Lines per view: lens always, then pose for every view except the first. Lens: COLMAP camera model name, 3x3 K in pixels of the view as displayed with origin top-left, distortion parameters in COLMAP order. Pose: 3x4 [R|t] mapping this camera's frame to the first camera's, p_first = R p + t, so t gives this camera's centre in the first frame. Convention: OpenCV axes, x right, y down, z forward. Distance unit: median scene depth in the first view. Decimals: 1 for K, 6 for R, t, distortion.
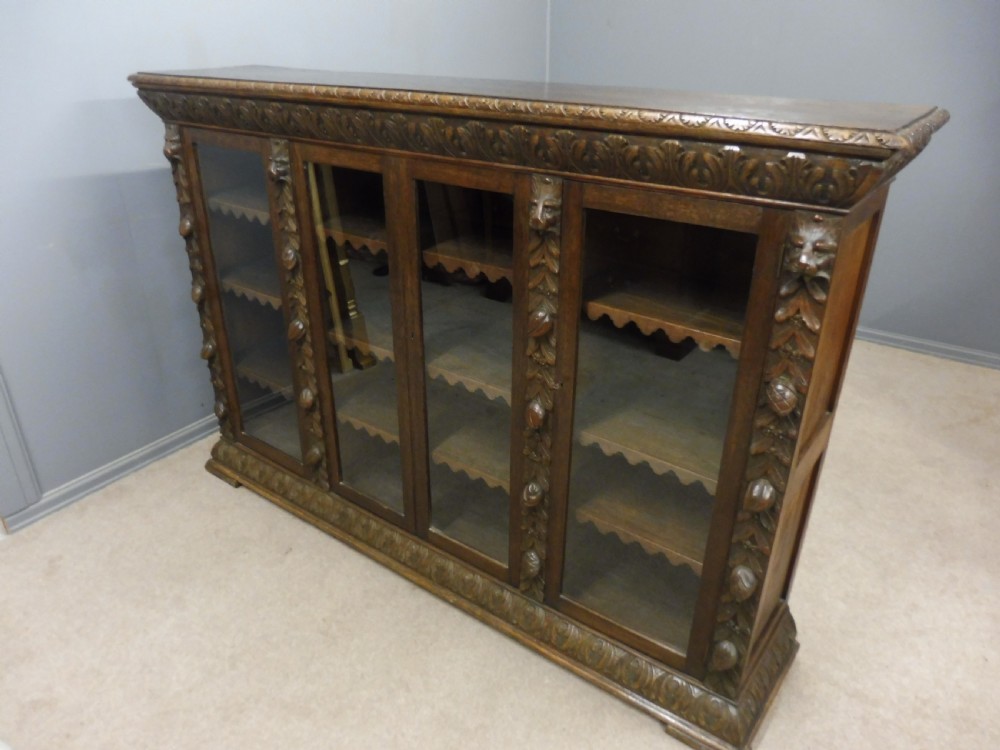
lens RADIAL K [[732.3, 0, 500.0], [0, 732.3, 375.0], [0, 0, 1]] dist [-0.054128, 0.021705]
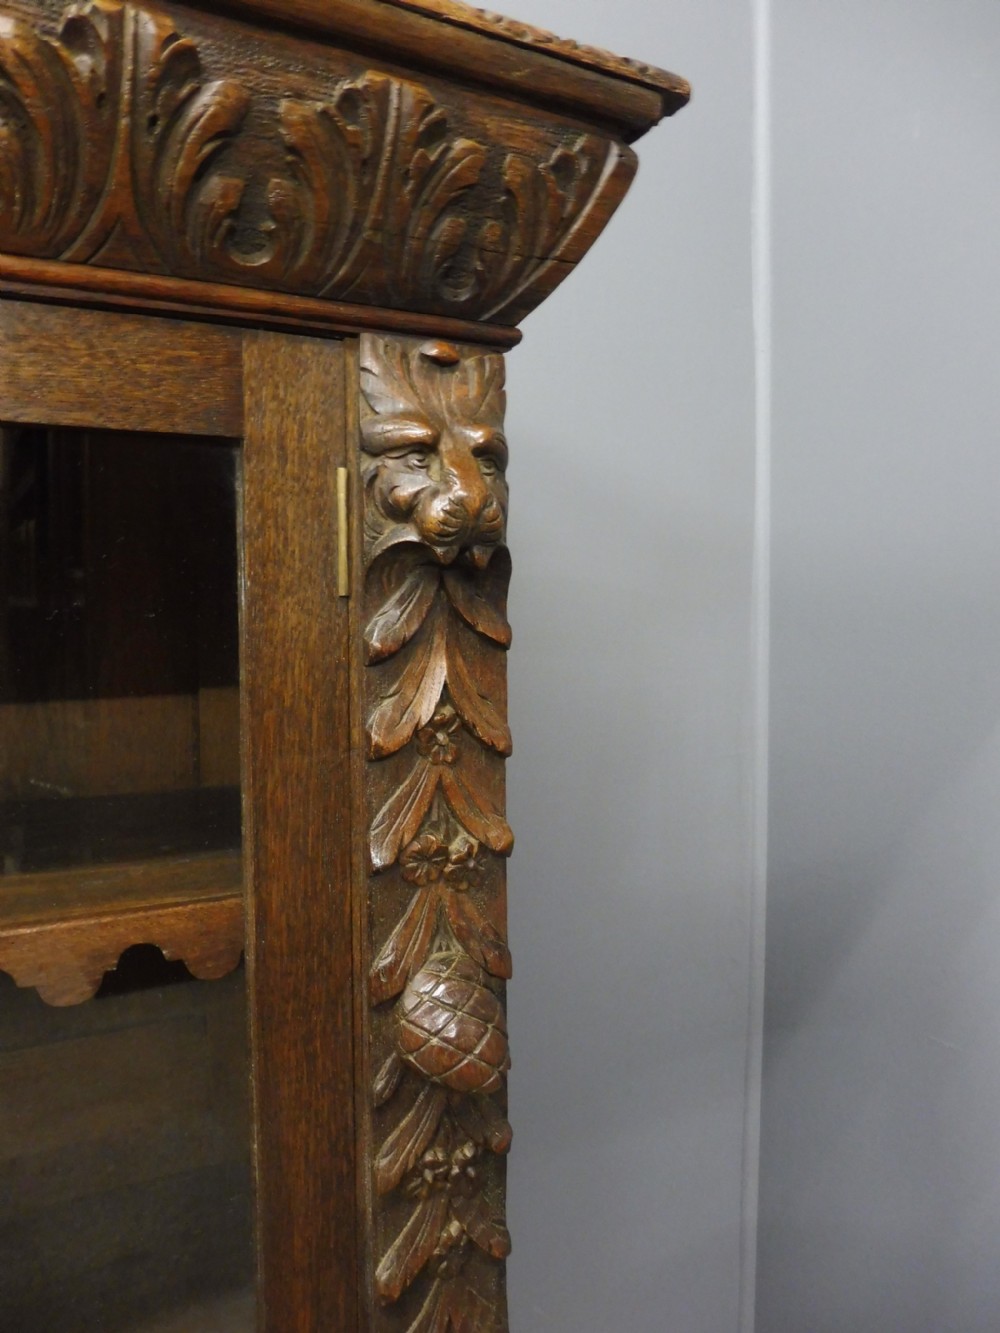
lens RADIAL K [[968.2, 0, 500.0], [0, 968.2, 666.5], [0, 0, 1]] dist [-0.041506, 0.004244]
pose [[0.412003, -0.072608, 0.908285, 0.066091], [0.409531, 0.905221, -0.113403, -0.037699], [-0.813964, 0.418693, 0.402689, 0.682374]]
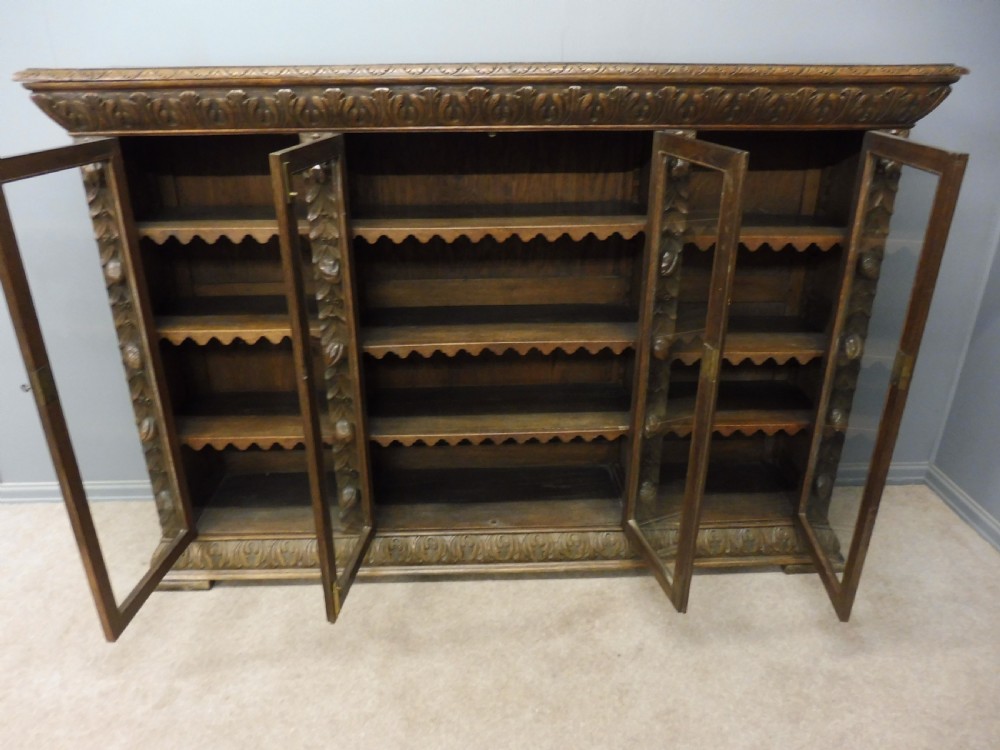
lens RADIAL K [[726.3, 0, 500.0], [0, 726.3, 375.0], [0, 0, 1]] dist [-0.041506, 0.004244]
pose [[0.778287, -0.256373, 0.573187, -0.884159], [0.282526, 0.958205, 0.044962, -0.029511], [-0.560758, 0.126946, 0.818190, 0.256250]]
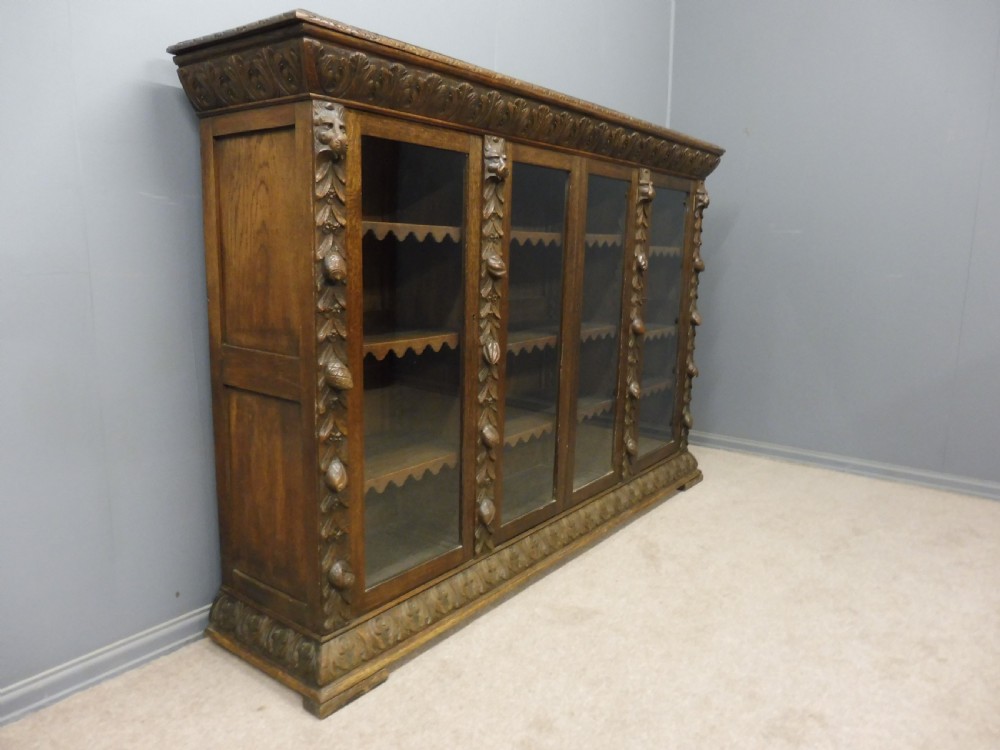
lens RADIAL K [[726.3, 0, 500.0], [0, 726.3, 375.0], [0, 0, 1]] dist [-0.041506, 0.004244]
pose [[0.008006, -0.181964, 0.983273, -1.623801], [0.422186, 0.891983, 0.161633, -0.247408], [-0.906474, 0.413830, 0.083964, 1.309409]]
